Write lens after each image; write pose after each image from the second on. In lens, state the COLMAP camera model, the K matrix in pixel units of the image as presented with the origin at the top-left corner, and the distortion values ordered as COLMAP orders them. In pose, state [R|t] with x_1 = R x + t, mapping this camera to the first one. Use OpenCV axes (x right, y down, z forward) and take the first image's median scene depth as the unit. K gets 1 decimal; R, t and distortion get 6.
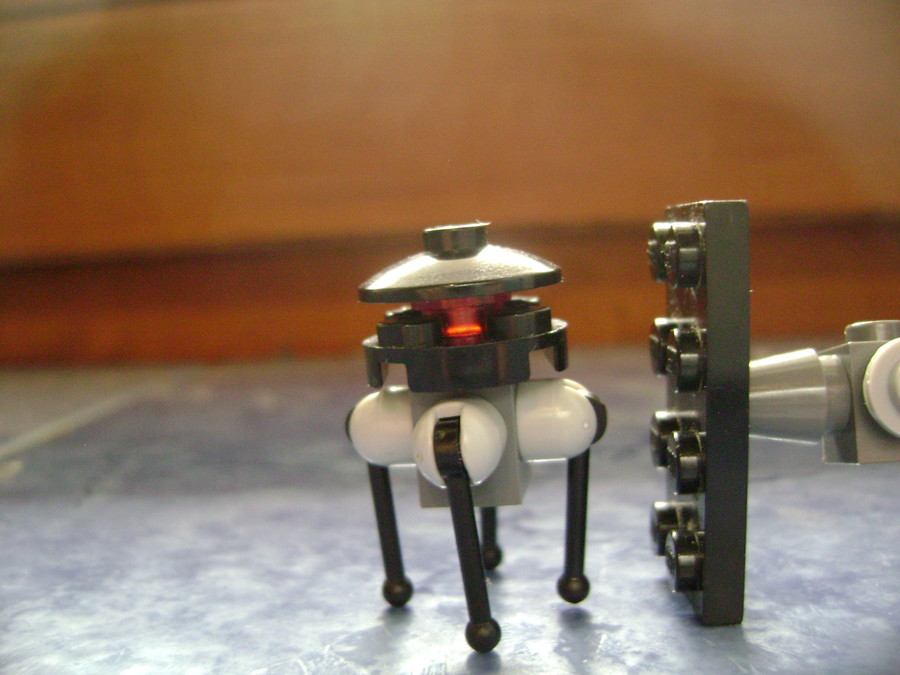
lens RADIAL K [[909.0, 0, 450.0], [0, 909.0, 337.5], [0, 0, 1]] dist [-0.178266, 0.082577]
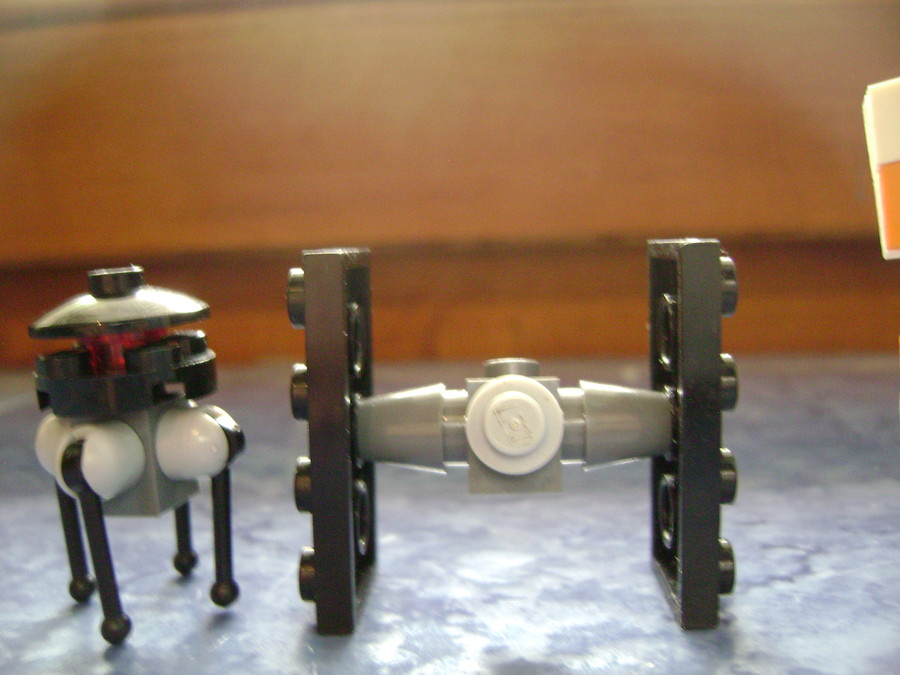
lens RADIAL K [[906.1, 0, 450.0], [0, 906.1, 337.5], [0, 0, 1]] dist [-0.195085, 0.106830]
pose [[0.999827, 0.015597, -0.010172, 0.438168], [-0.015657, 0.999860, -0.005885, -0.038318], [0.010079, 0.006043, 0.999931, -0.101761]]
